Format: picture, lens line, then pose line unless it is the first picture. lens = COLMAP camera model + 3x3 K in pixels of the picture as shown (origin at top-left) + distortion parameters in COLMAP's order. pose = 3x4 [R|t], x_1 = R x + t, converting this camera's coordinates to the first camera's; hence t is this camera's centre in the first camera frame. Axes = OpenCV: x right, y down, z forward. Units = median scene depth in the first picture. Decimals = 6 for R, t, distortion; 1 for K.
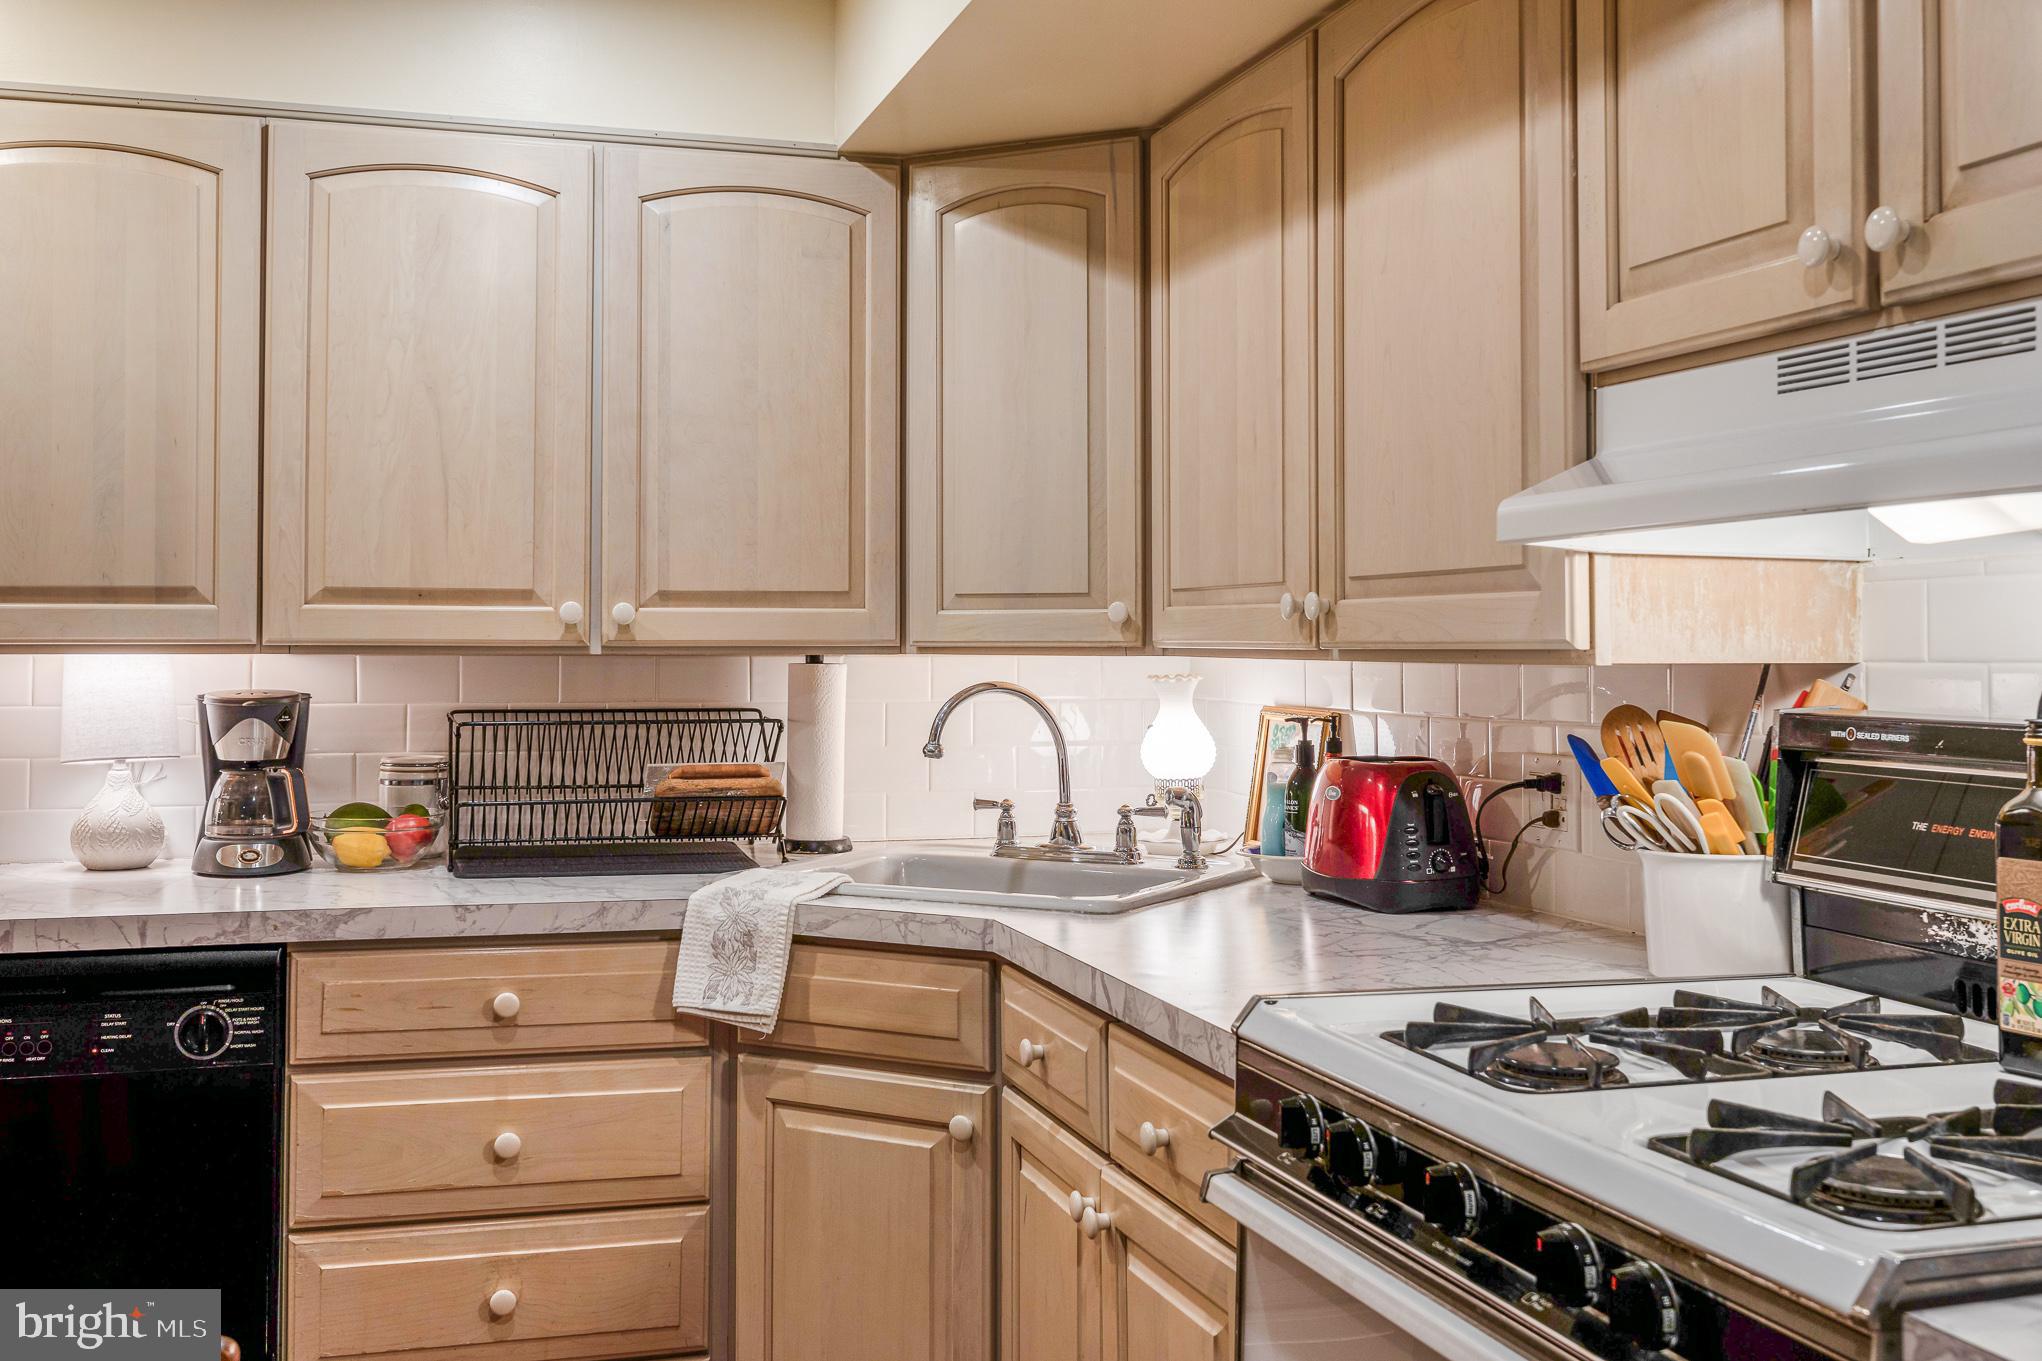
lens RADIAL K [[1983.7, 0, 1021.5], [0, 1983.7, 597.9], [0, 0, 1]] dist [0.008792, -0.007832]
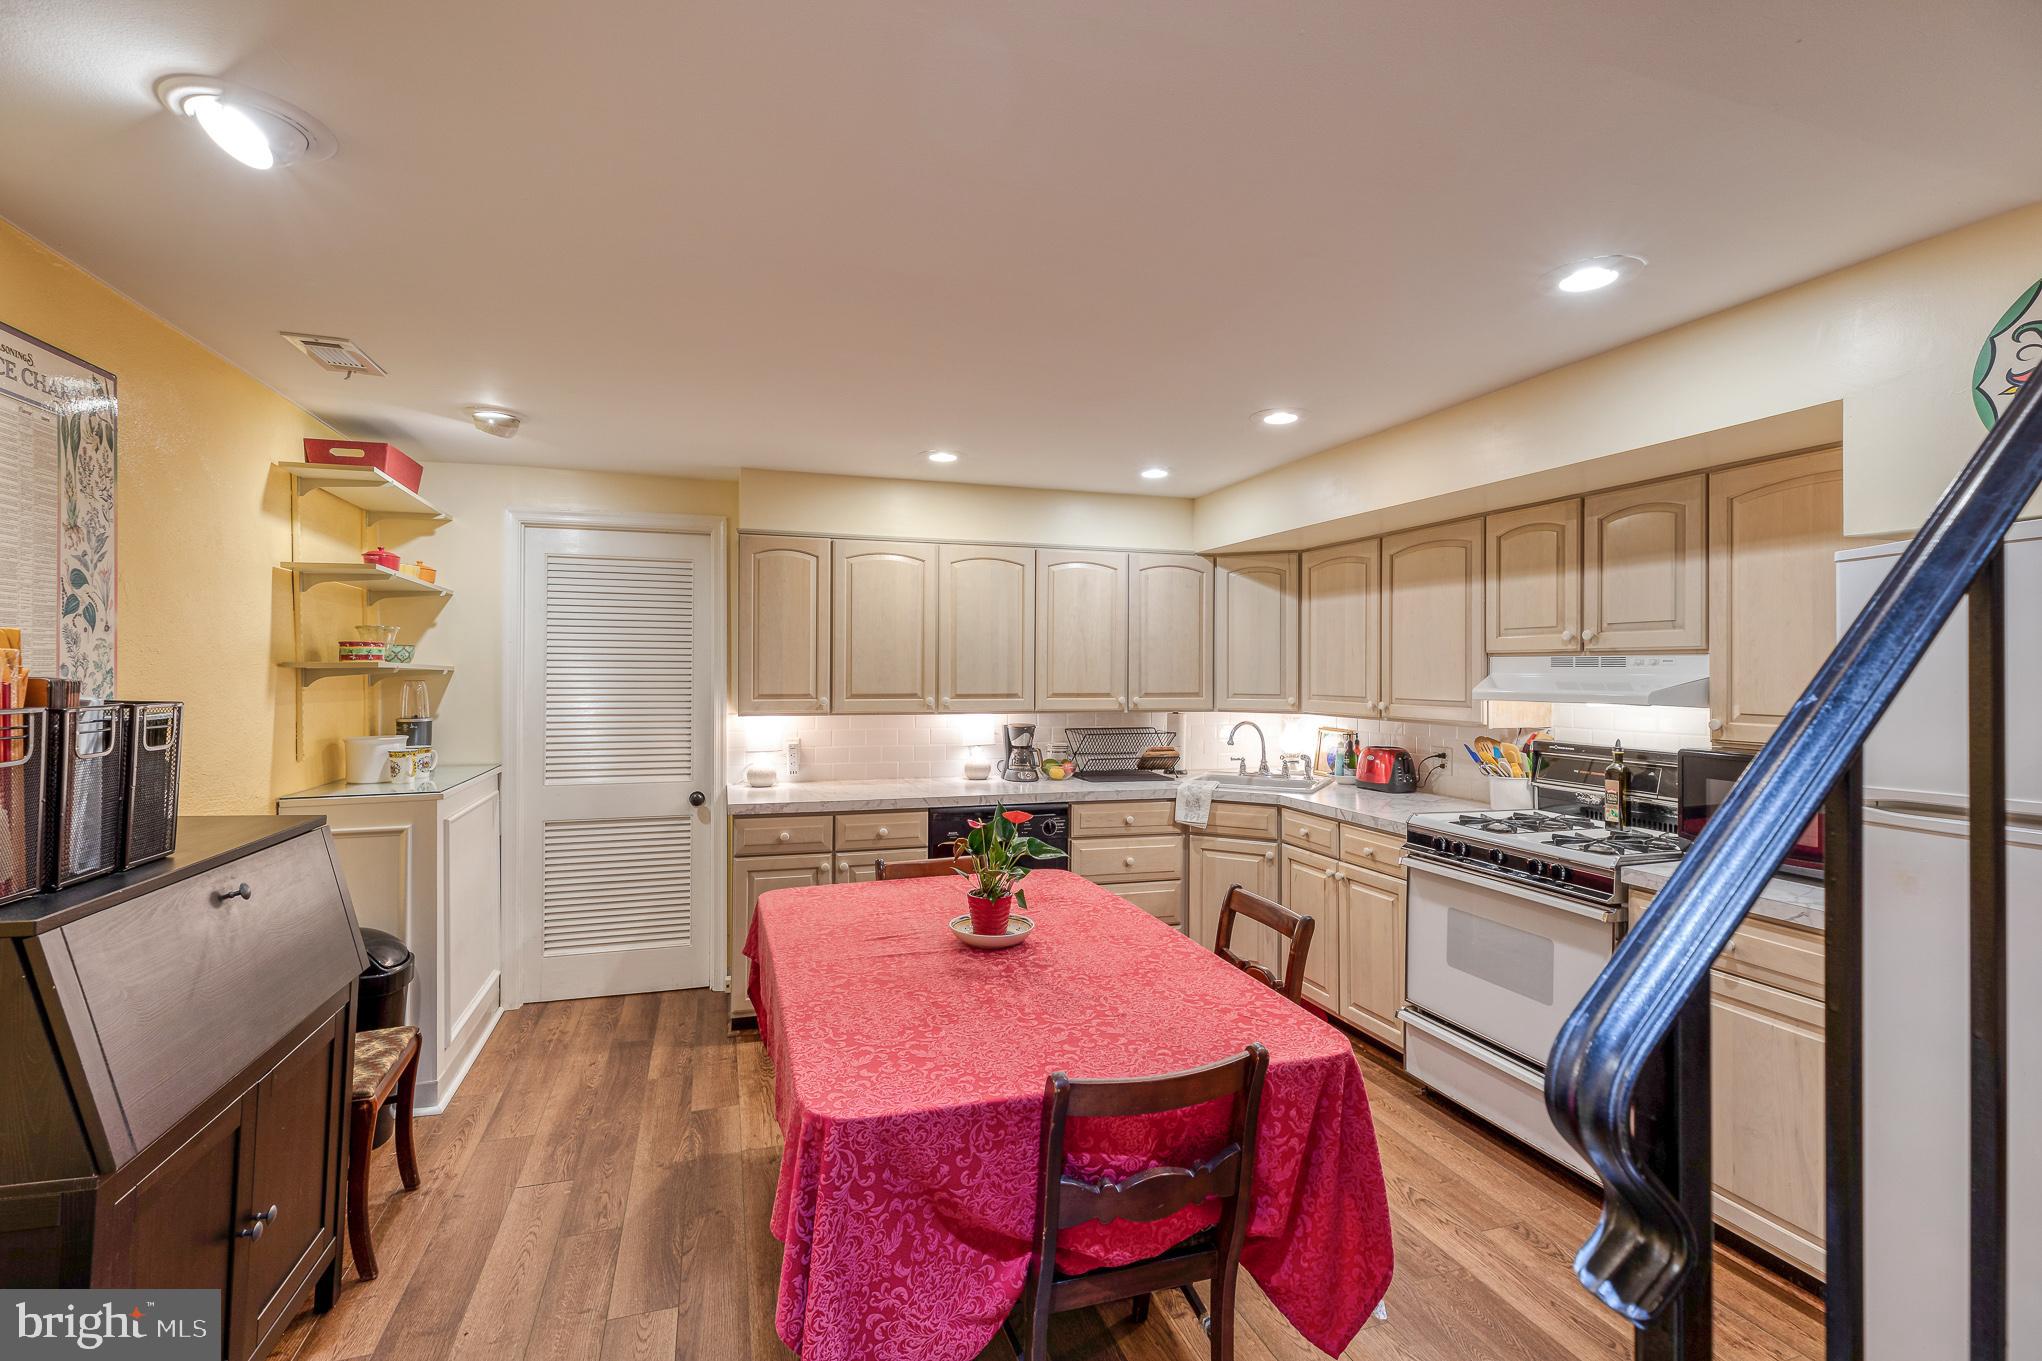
lens RADIAL K [[927.3, 0, 1019.3], [0, 927.3, 673.7], [0, 0, 1]] dist [0.003144, 0.000104]
pose [[0.999800, 0.003920, 0.019605, -0.444695], [-0.004457, 0.999614, 0.027409, -0.080246], [-0.019490, -0.027491, 0.999432, -0.526707]]
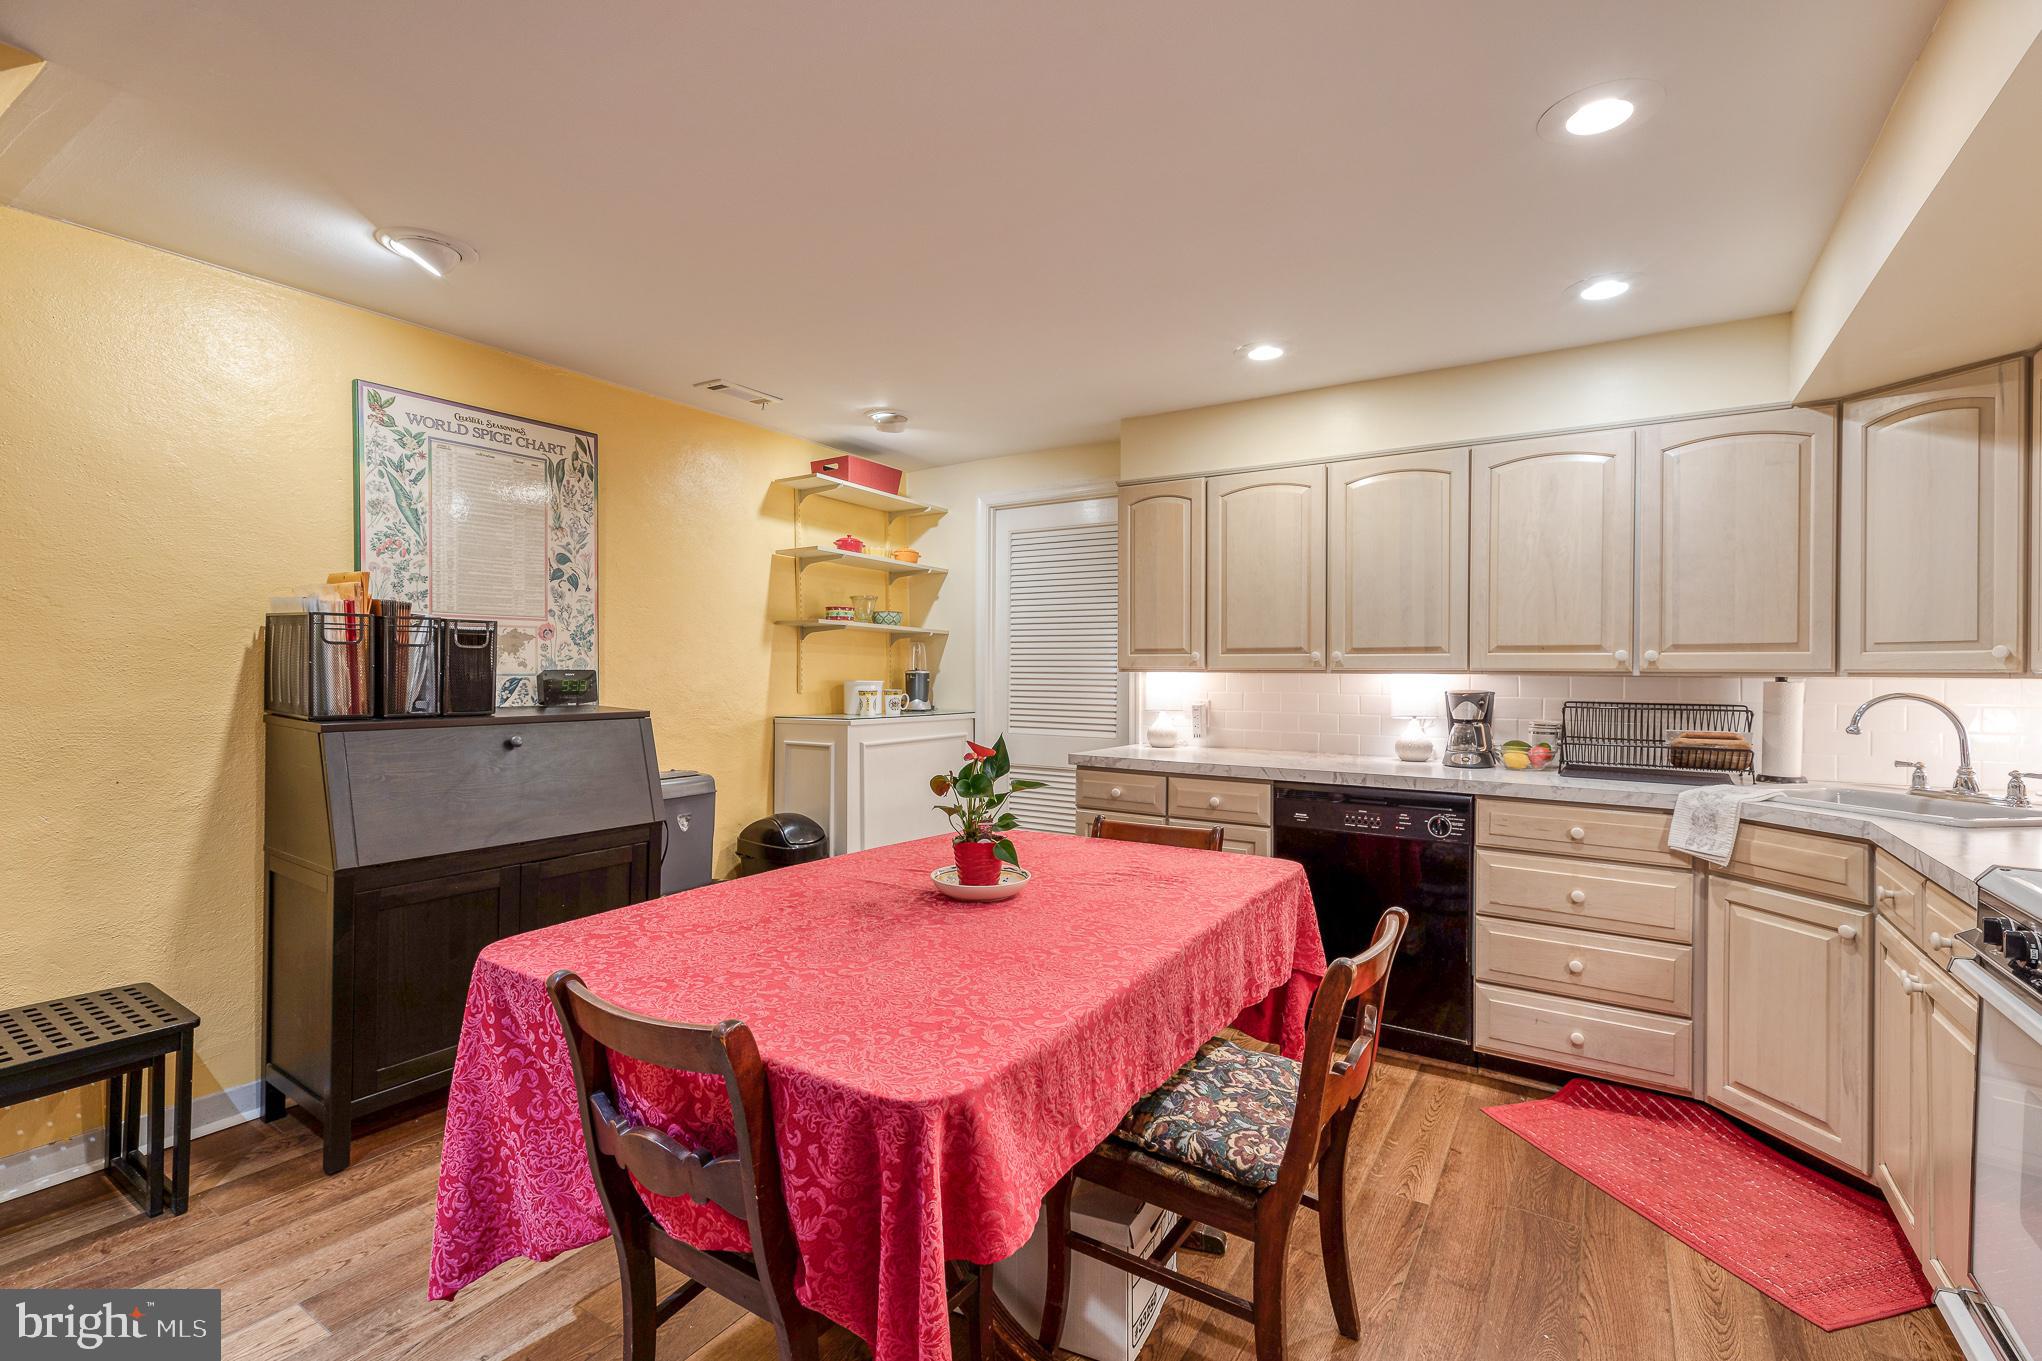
lens RADIAL K [[927.3, 0, 1019.3], [0, 927.3, 673.7], [0, 0, 1]] dist [0.003144, 0.000104]
pose [[0.642741, 0.004446, -0.766071, 0.122246], [0.012361, 0.999793, 0.016174, 0.002958], [0.765984, -0.019865, 0.642553, -0.125334]]
